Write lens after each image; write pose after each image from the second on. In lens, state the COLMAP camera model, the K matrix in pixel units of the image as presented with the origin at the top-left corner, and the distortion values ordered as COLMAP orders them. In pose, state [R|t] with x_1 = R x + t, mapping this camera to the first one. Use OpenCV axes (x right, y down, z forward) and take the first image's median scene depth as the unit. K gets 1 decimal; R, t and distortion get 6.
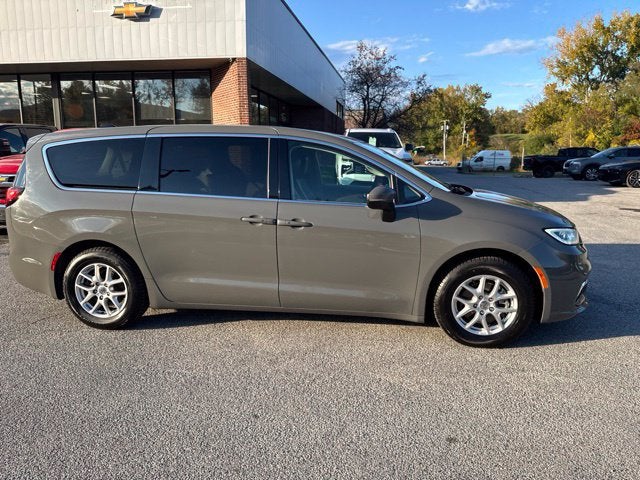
lens RADIAL K [[454.8, 0, 323.0], [0, 454.8, 234.2], [0, 0, 1]] dist [0.017354, -0.020564]
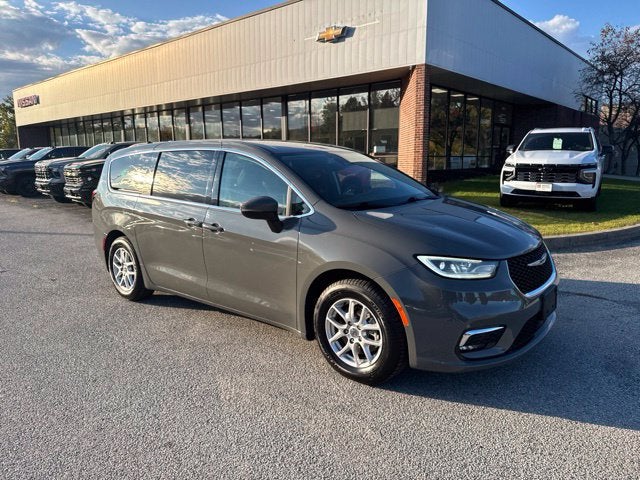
lens RADIAL K [[448.8, 0, 324.8], [0, 448.8, 238.1], [0, 0, 1]] dist [0.017566, -0.022786]
pose [[0.851126, 0.078879, -0.519001, 0.188336], [-0.078629, 0.996649, 0.022528, -0.011497], [0.519039, 0.021635, 0.854477, 0.053344]]
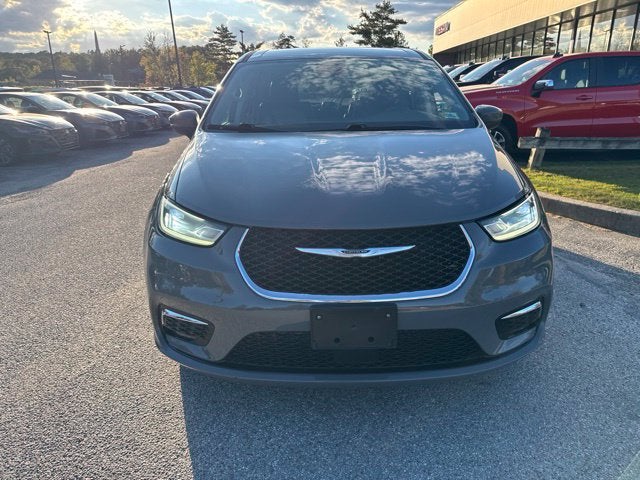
lens RADIAL K [[454.2, 0, 321.8], [0, 454.2, 240.6], [0, 0, 1]] dist [0.028961, -0.040807]
pose [[0.145833, 0.304242, -0.941366, 0.280022], [-0.161197, 0.946130, 0.280810, -0.040307], [0.976088, 0.110794, 0.187019, 0.271728]]
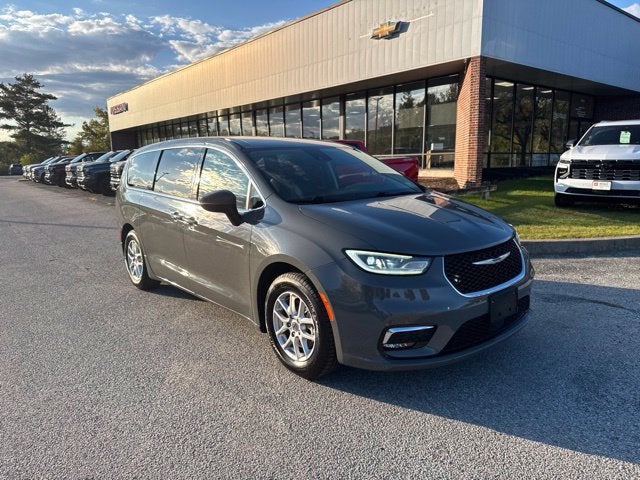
lens RADIAL K [[449.0, 0, 323.8], [0, 449.0, 242.3], [0, 0, 1]] dist [0.017199, -0.023164]
pose [[0.749738, 0.099411, -0.654225, 0.240926], [-0.092661, 0.994682, 0.044955, -0.013544], [0.655215, 0.026917, 0.754963, 0.092322]]
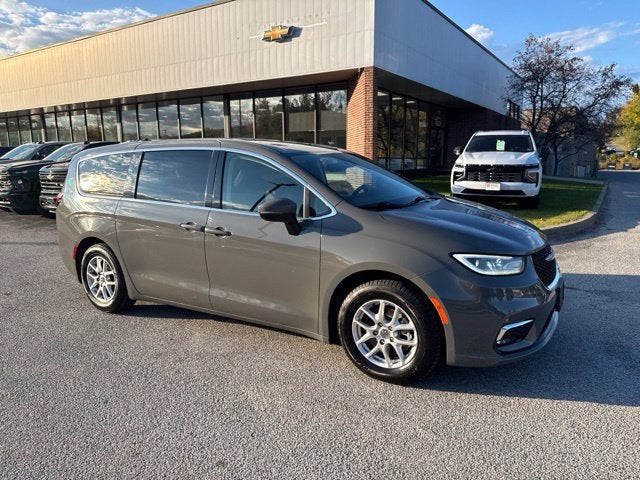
lens RADIAL K [[449.0, 0, 323.8], [0, 449.0, 242.3], [0, 0, 1]] dist [0.017199, -0.023164]
pose [[0.919273, 0.058224, -0.389291, 0.145010], [-0.055247, 0.998295, 0.018851, -0.008394], [0.389725, 0.004178, 0.920922, 0.035958]]
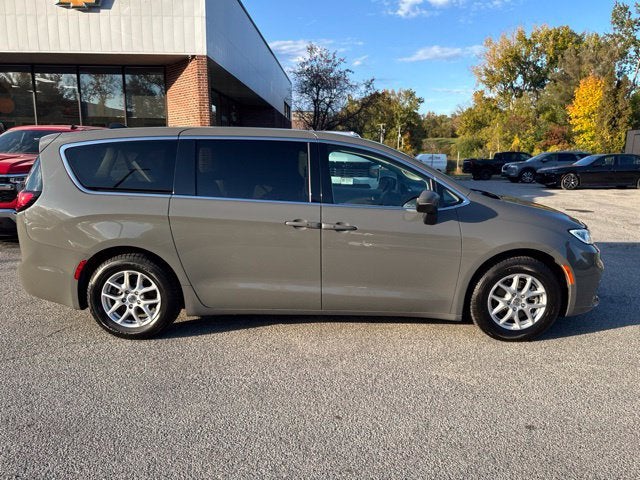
lens RADIAL K [[454.2, 0, 321.8], [0, 454.2, 240.6], [0, 0, 1]] dist [0.028961, -0.040807]
pose [[0.990978, -0.013243, 0.133367, -0.060481], [0.011780, 0.999862, 0.011747, -0.001502], [-0.133504, -0.010070, 0.990997, 0.000345]]
